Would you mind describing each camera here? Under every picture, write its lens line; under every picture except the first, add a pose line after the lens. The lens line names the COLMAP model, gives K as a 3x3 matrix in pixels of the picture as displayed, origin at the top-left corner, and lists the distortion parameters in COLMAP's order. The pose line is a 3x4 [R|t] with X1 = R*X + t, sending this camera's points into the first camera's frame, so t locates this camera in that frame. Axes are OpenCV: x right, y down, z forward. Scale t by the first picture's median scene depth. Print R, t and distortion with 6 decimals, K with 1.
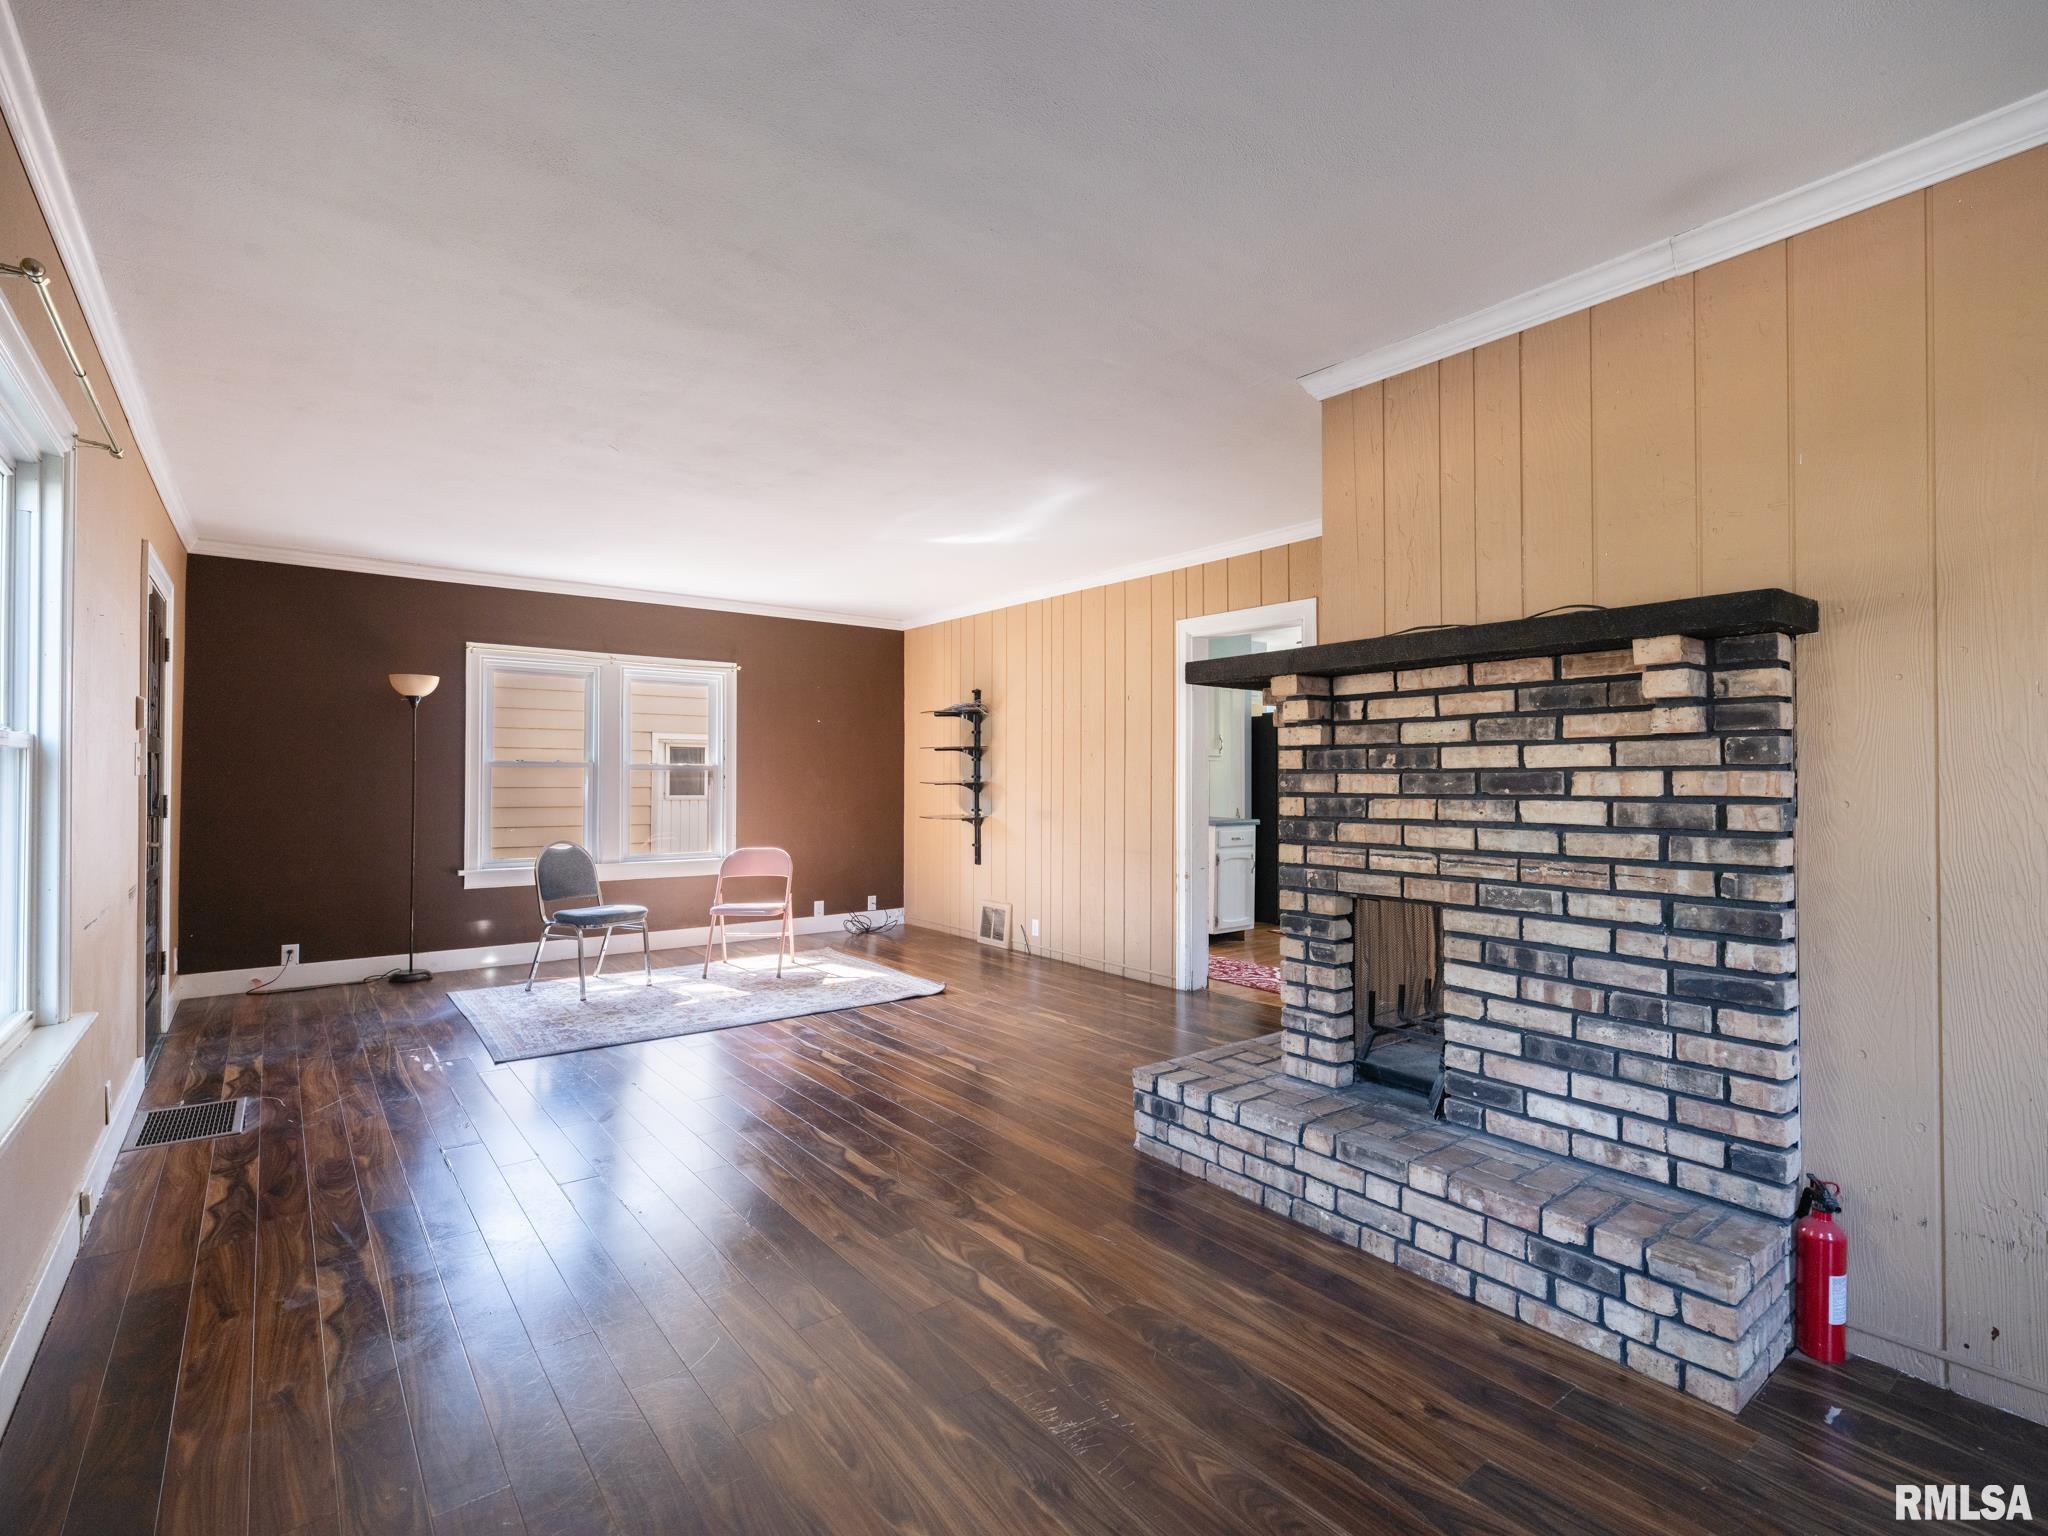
lens RADIAL K [[961.6, 0, 1024.0], [0, 961.6, 768.0], [0, 0, 1]] dist [-0.001998, 0.000511]
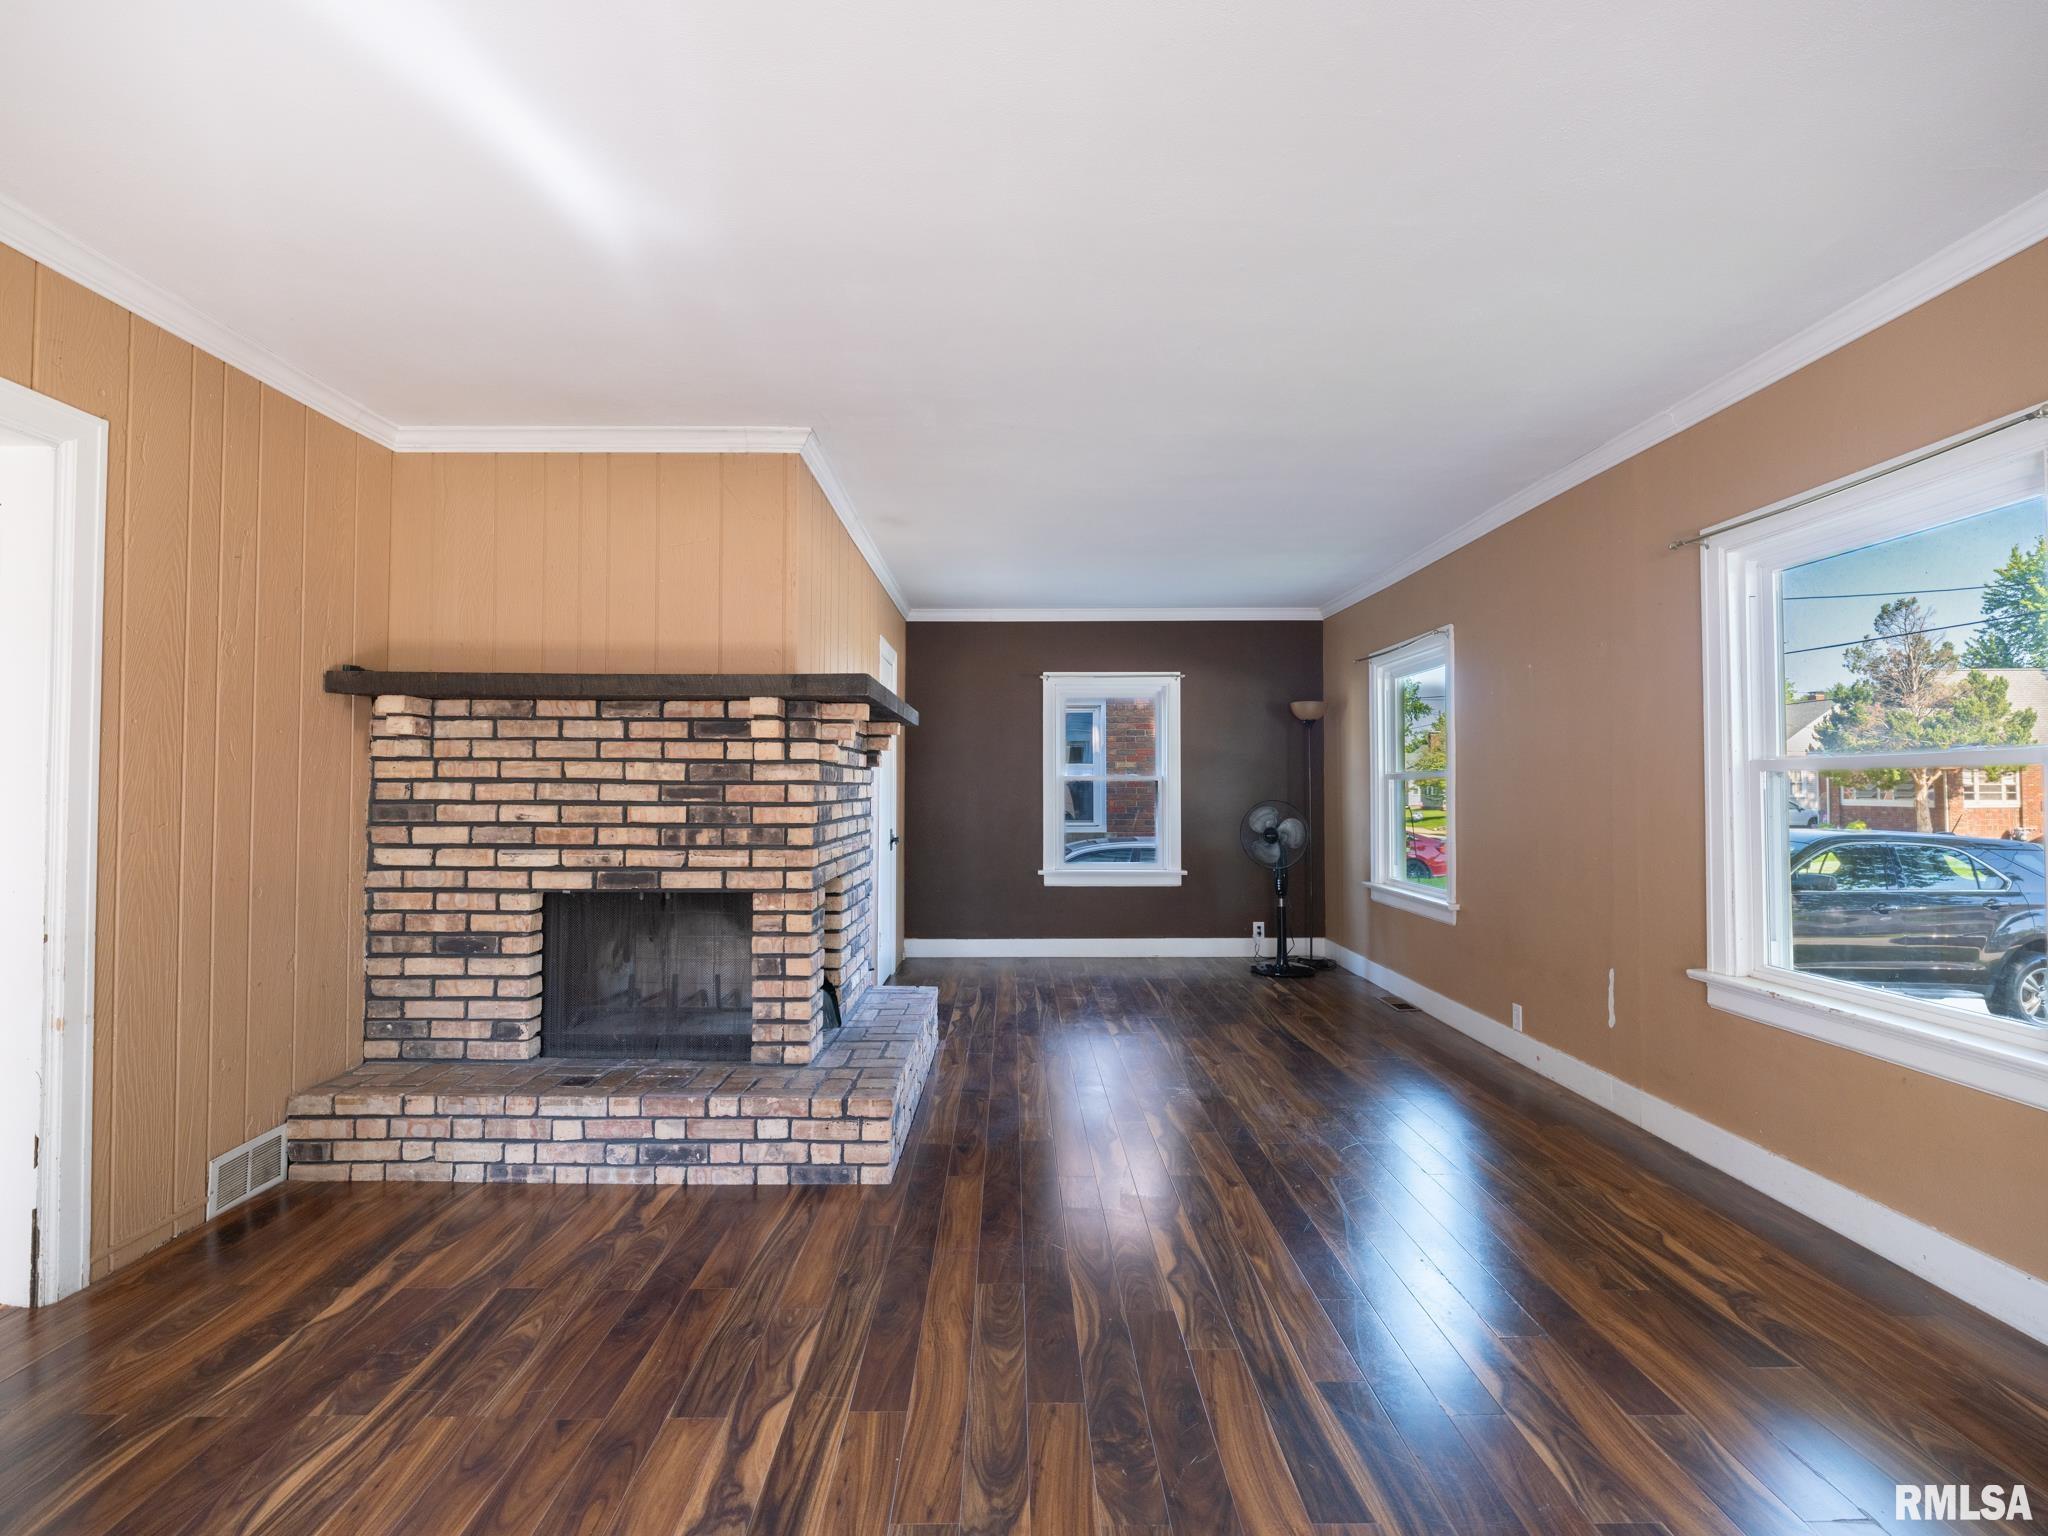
lens RADIAL K [[919.8, 0, 1016.8], [0, 919.8, 766.2], [0, 0, 1]] dist [-0.002832, 0.000142]
pose [[-0.787163, 0.011964, 0.616629, -0.668317], [-0.010905, 0.999386, -0.033310, 0.020697], [-0.616649, -0.032945, -0.786549, 2.032395]]
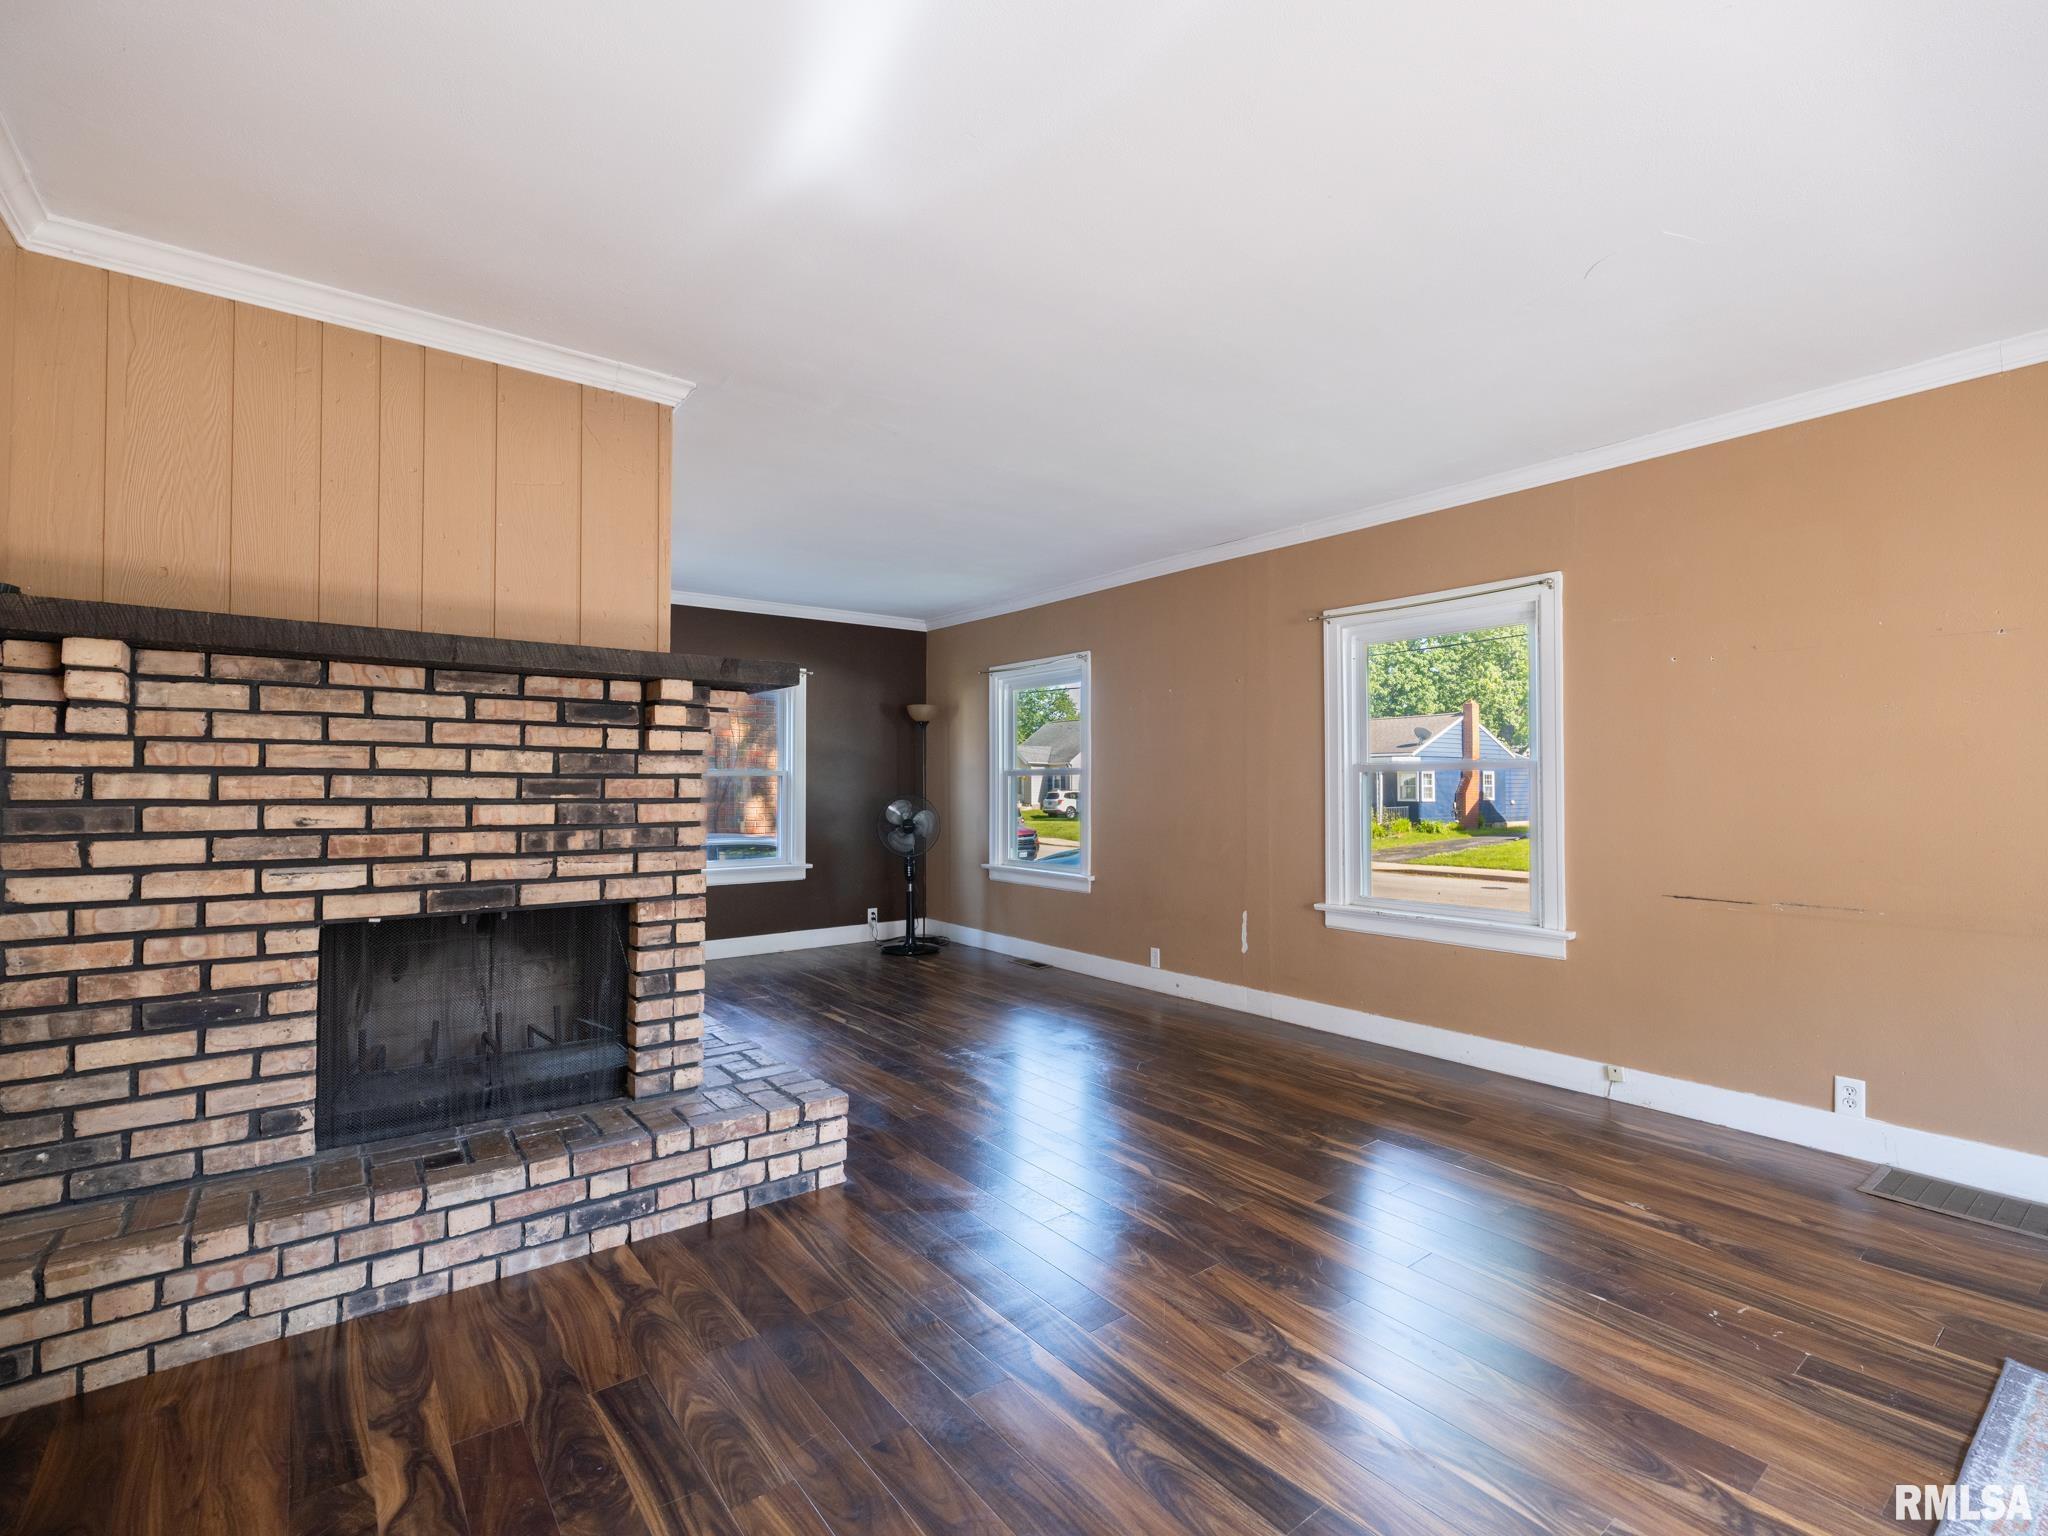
lens RADIAL K [[926.7, 0, 1019.8], [0, 926.7, 766.1], [0, 0, 1]] dist [-0.001818, 0.000716]
pose [[-0.999832, -0.001932, 0.018210, -0.085551], [-0.002535, 0.999447, -0.033148, 0.028787], [-0.018136, -0.033188, -0.999285, 2.359129]]
